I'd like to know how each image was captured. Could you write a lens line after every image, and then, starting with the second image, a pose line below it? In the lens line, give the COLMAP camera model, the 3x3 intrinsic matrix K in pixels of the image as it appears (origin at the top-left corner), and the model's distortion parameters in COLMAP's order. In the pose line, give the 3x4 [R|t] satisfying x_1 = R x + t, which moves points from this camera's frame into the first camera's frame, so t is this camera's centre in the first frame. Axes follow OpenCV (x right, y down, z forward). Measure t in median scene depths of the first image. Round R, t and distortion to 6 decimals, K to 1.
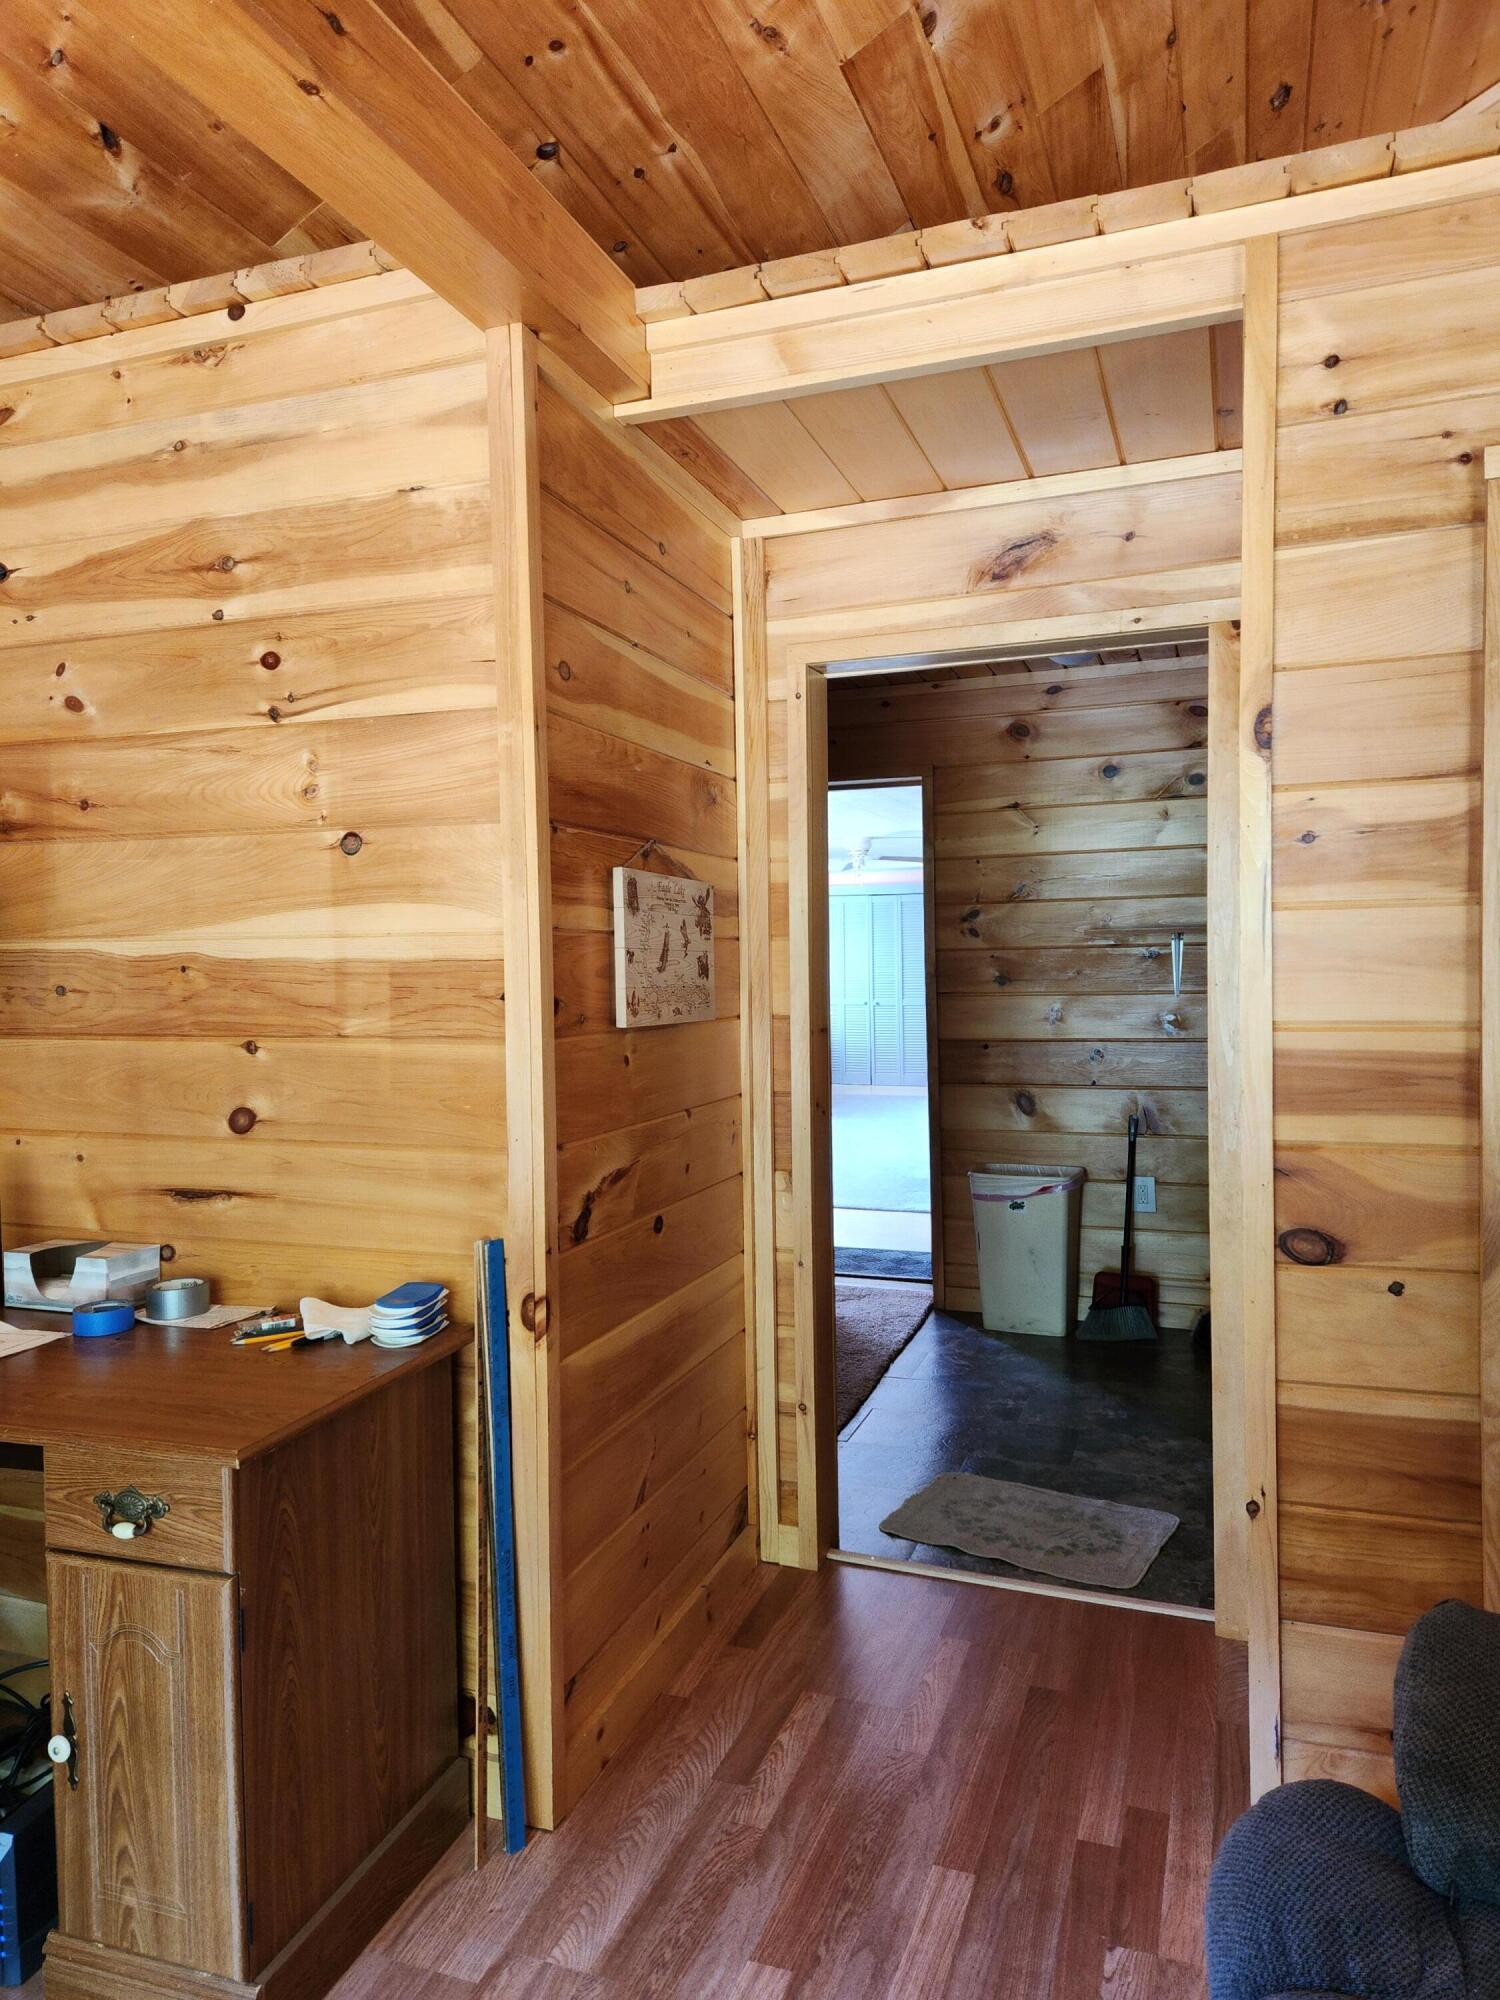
lens RADIAL K [[1353.4, 0, 753.1], [0, 1353.4, 1002.9], [0, 0, 1]] dist [0.092337, -0.080166]
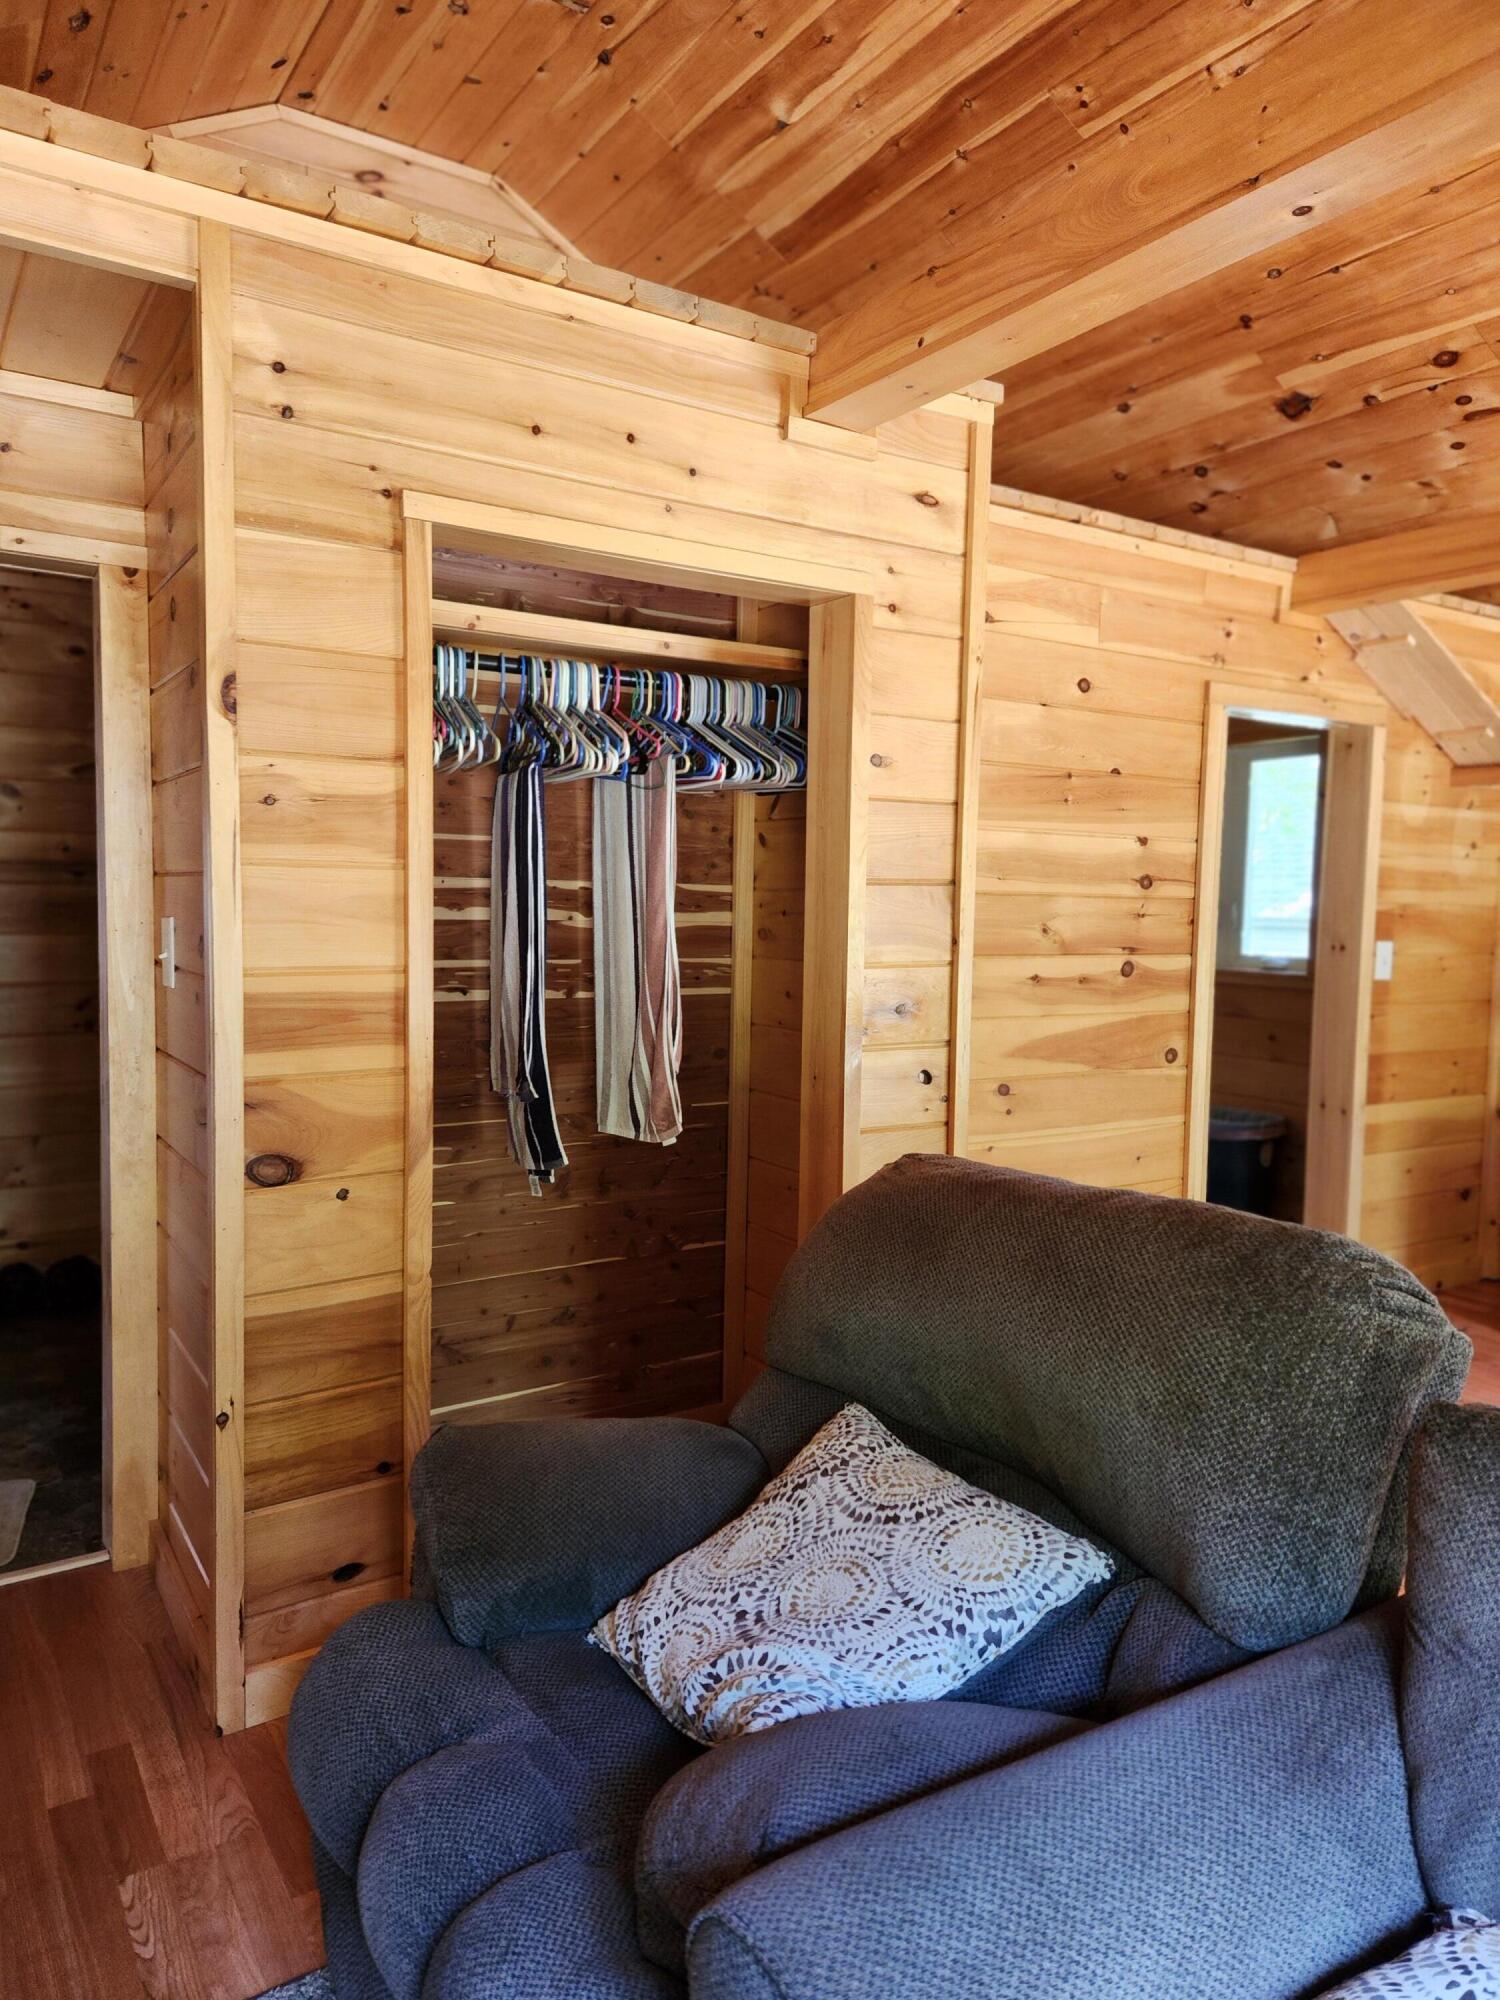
lens RADIAL K [[1350.0, 0, 746.6], [0, 1350.0, 990.2], [0, 0, 1]] dist [0.086689, -0.069768]
pose [[0.601350, -0.029239, 0.798451, -0.242450], [0.001420, 0.999368, 0.035527, -0.006726], [-0.798985, -0.020231, 0.601011, 0.034728]]
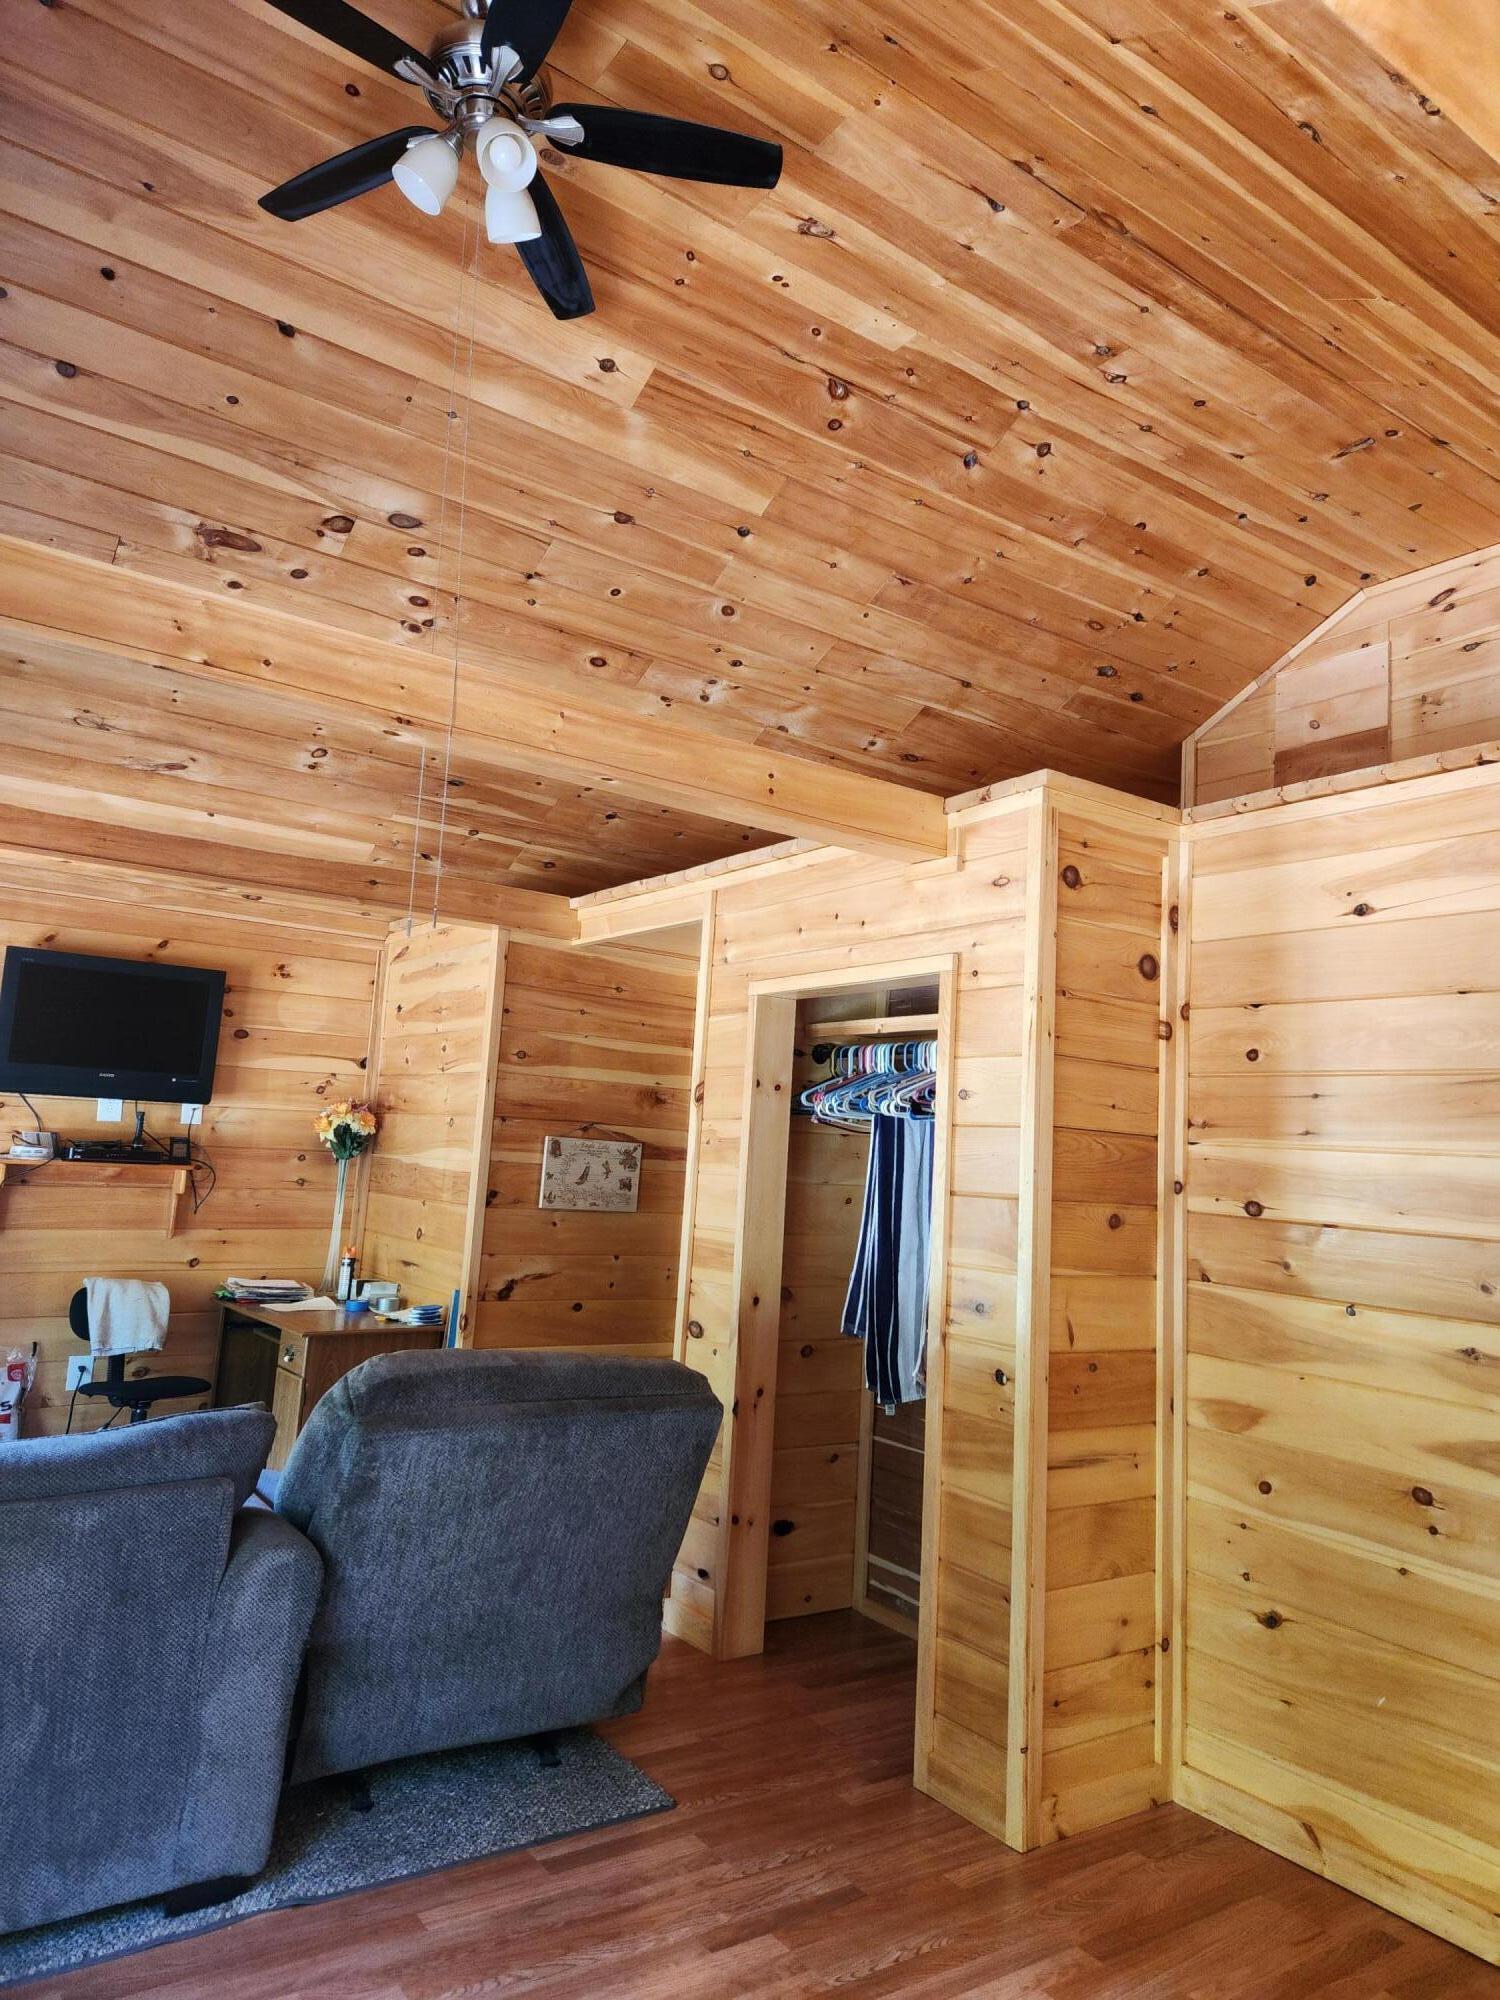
lens RADIAL K [[1329.0, 0, 759.2], [0, 1329.0, 987.9], [0, 0, 1]] dist [0.091260, -0.077974]
pose [[0.822486, -0.010813, -0.568683, 1.720505], [-0.089272, 0.984974, -0.147843, -0.053528], [0.561736, 0.172366, 0.809162, -0.768466]]
